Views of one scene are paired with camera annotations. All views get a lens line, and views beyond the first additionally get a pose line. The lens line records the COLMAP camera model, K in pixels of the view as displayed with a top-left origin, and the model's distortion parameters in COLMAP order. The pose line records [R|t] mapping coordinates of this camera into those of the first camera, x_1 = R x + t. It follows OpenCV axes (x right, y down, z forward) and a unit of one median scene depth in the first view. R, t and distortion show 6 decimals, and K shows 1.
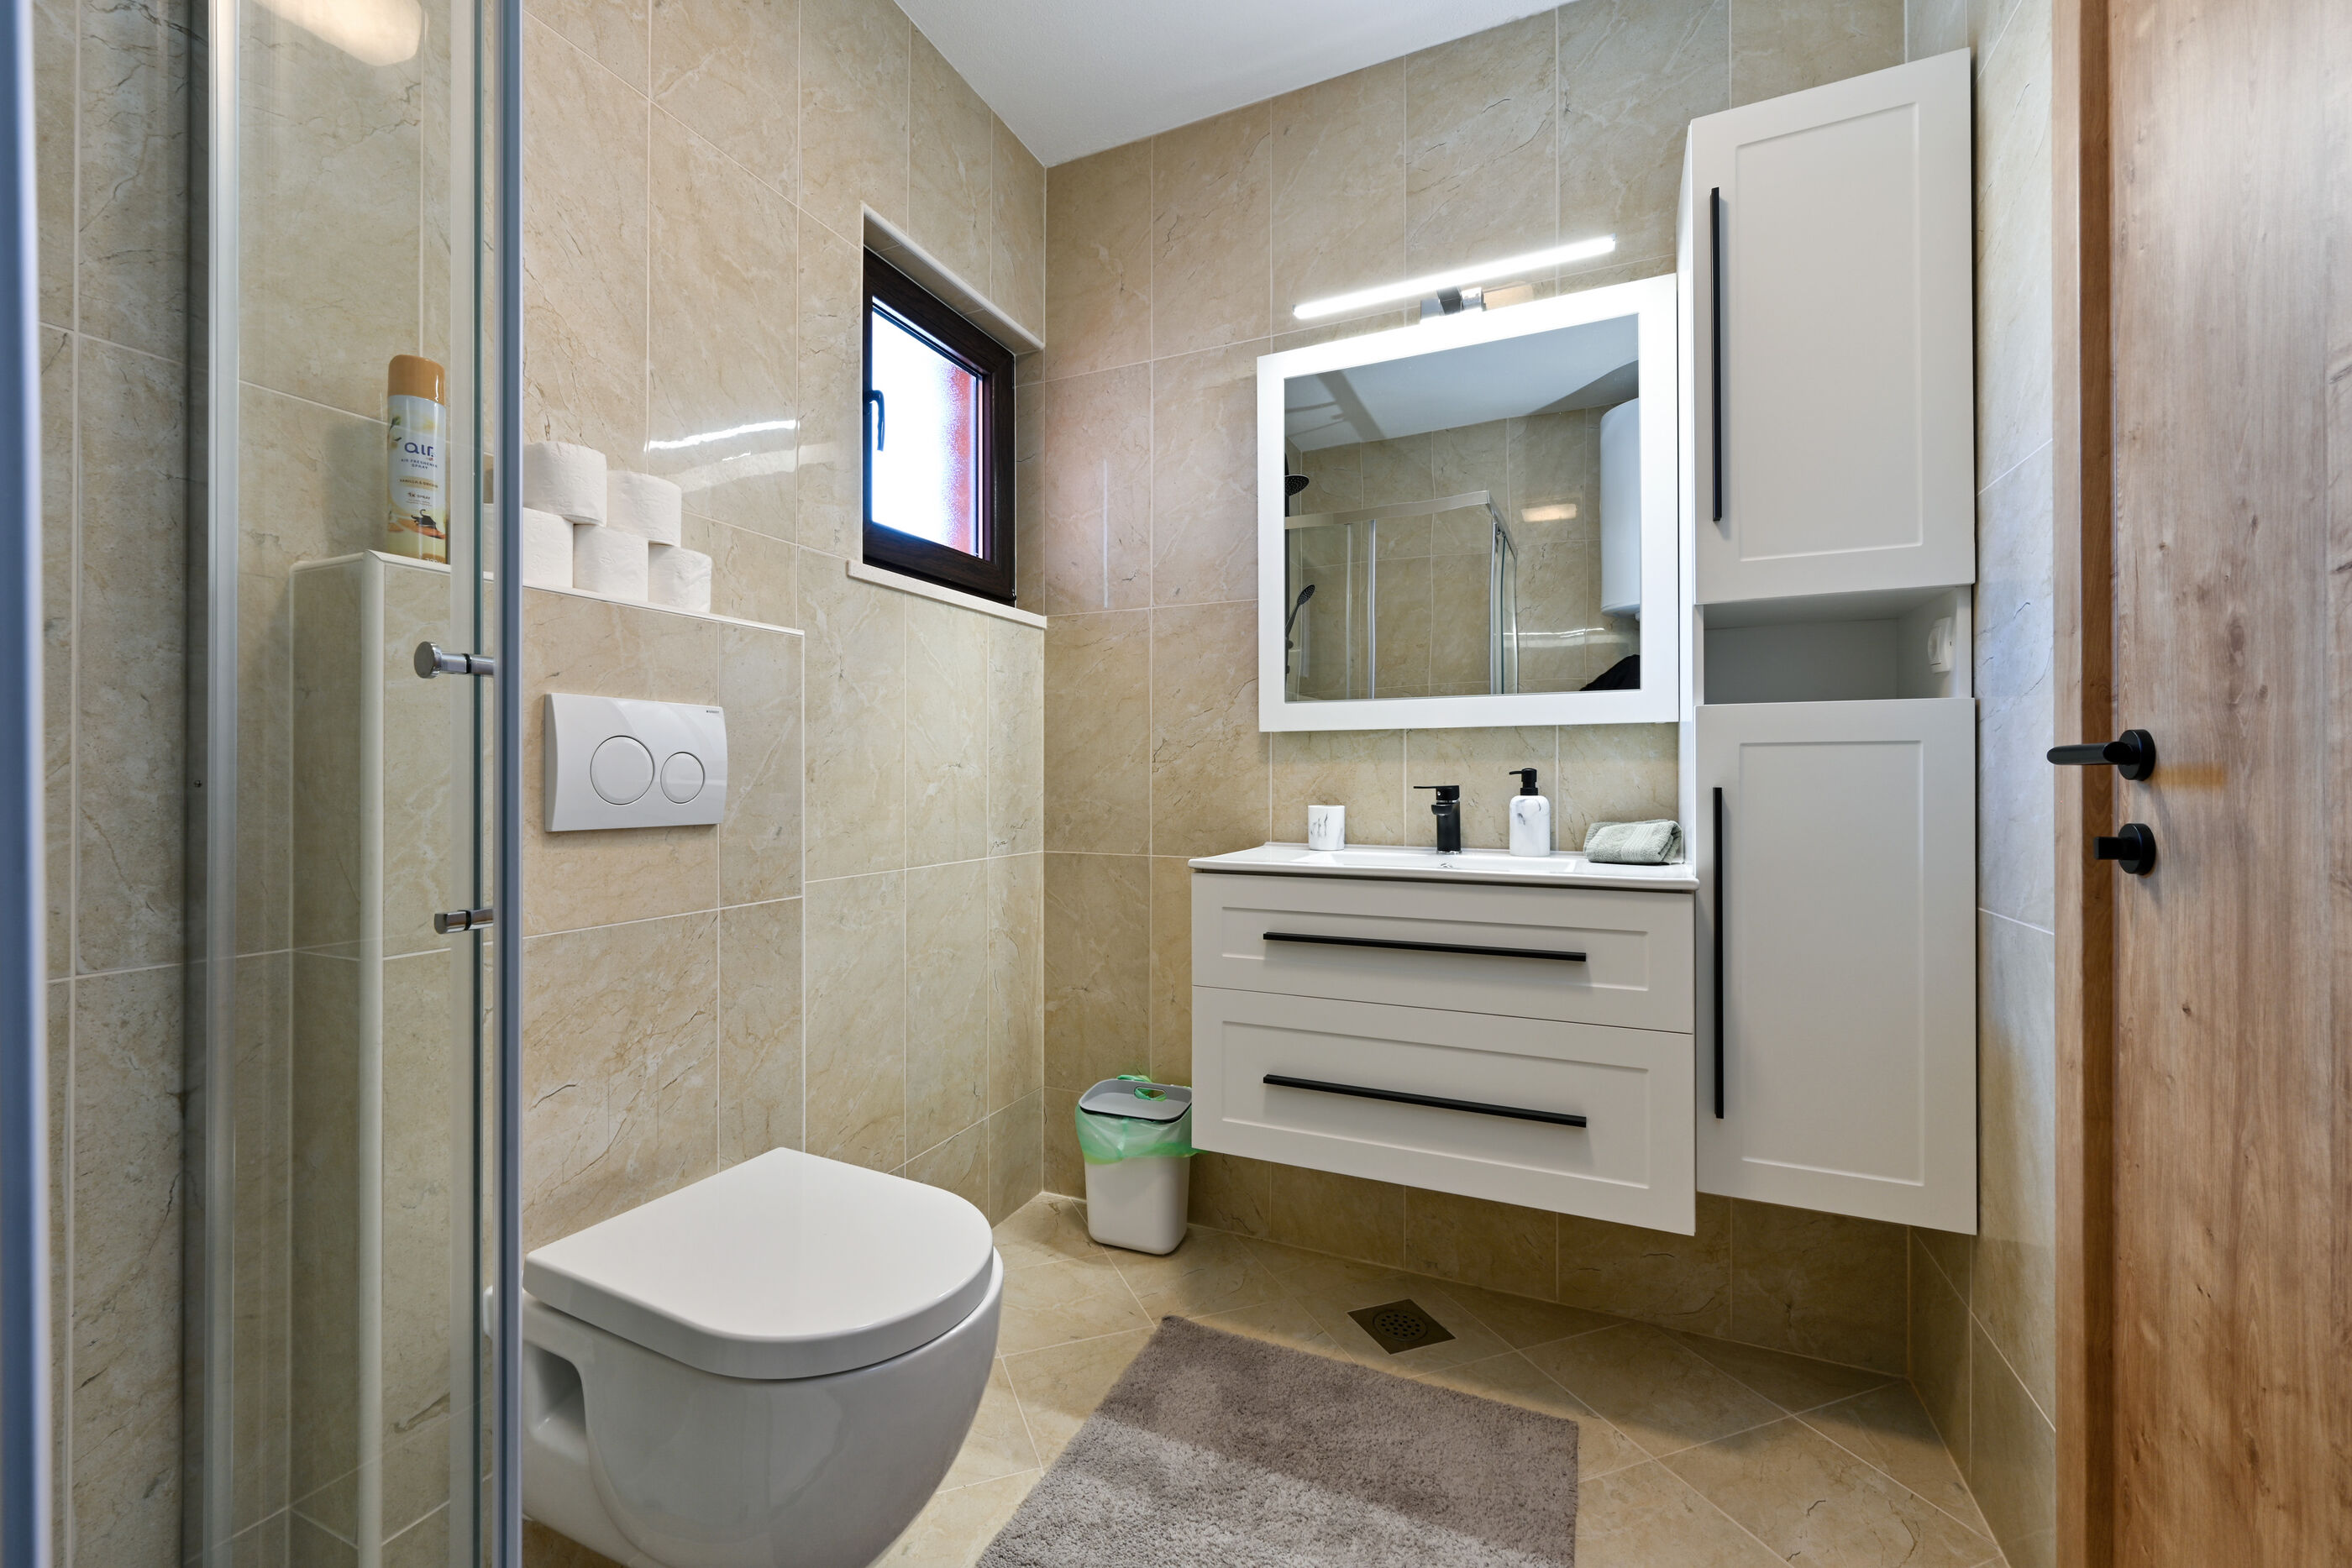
lens RADIAL K [[982.0, 0, 1133.0], [0, 982.0, 774.1], [0, 0, 1]] dist [-0.002351, -0.000074]
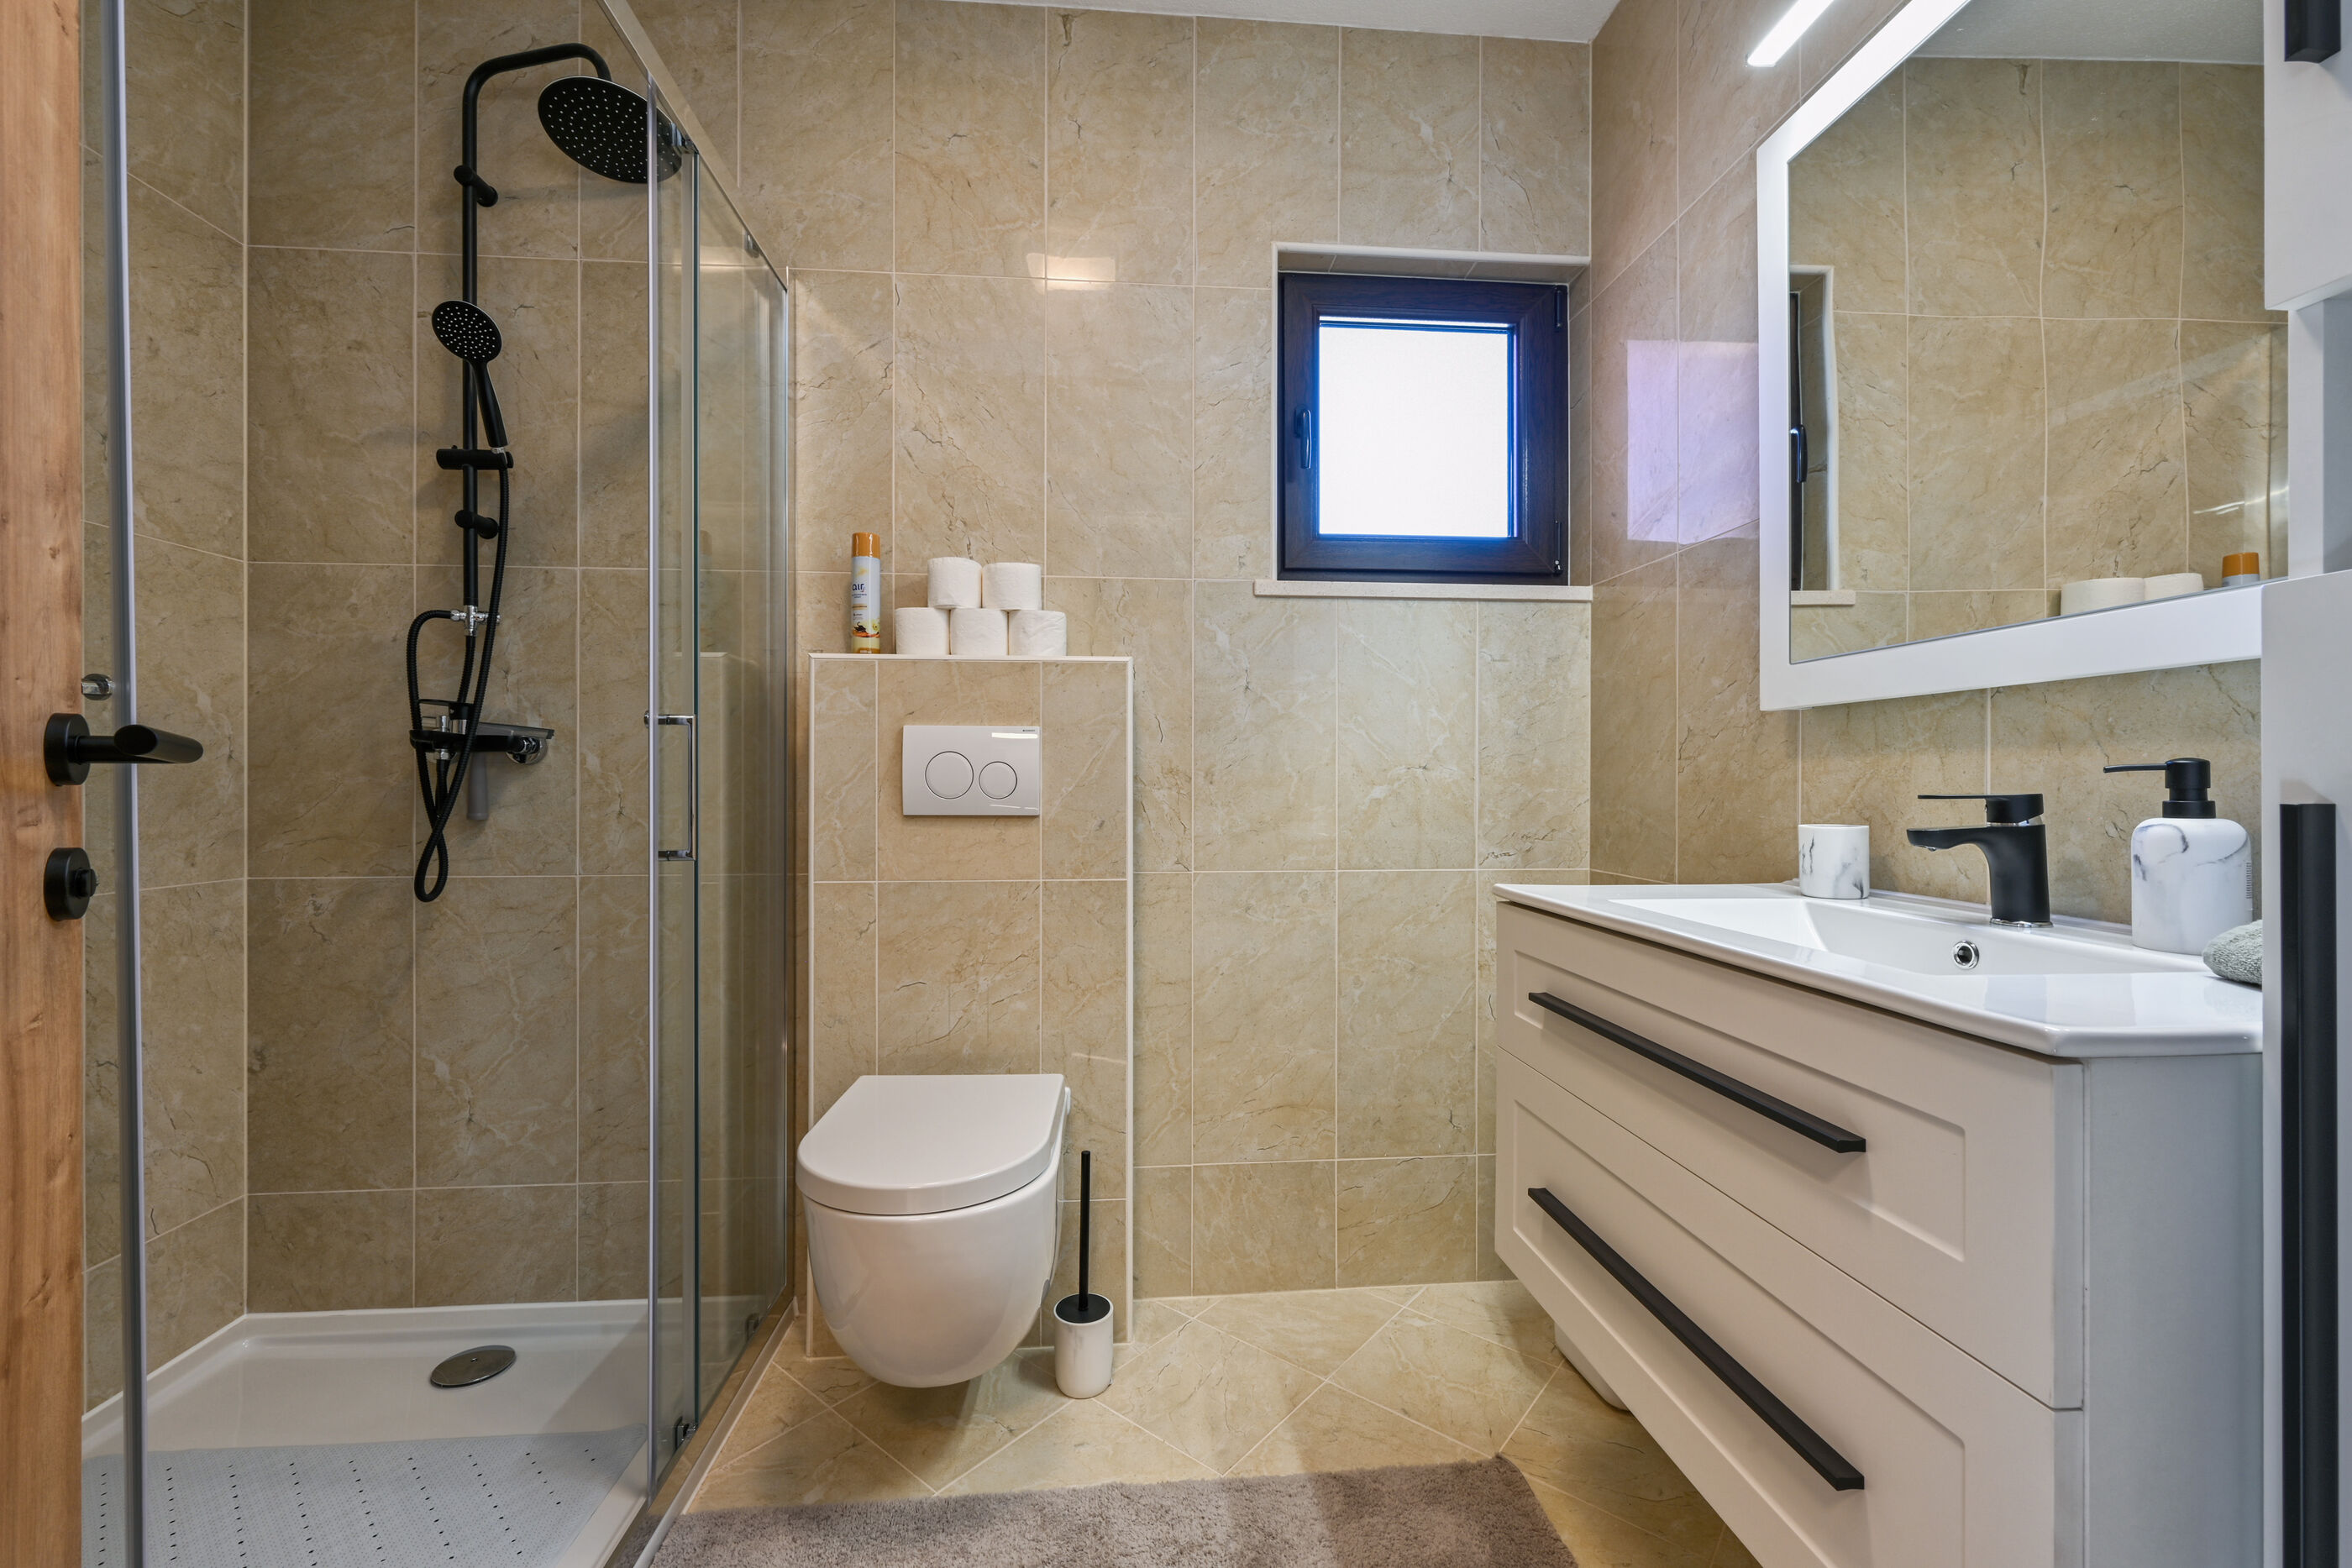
lens RADIAL K [[954.8, 0, 1164.2], [0, 954.8, 783.1], [0, 0, 1]] dist [-0.001461, 0.000094]
pose [[0.493935, 0.000976, -0.869498, 0.574916], [0.003097, 0.999991, 0.002882, 0.003142], [0.869493, -0.004116, 0.493927, 0.382953]]
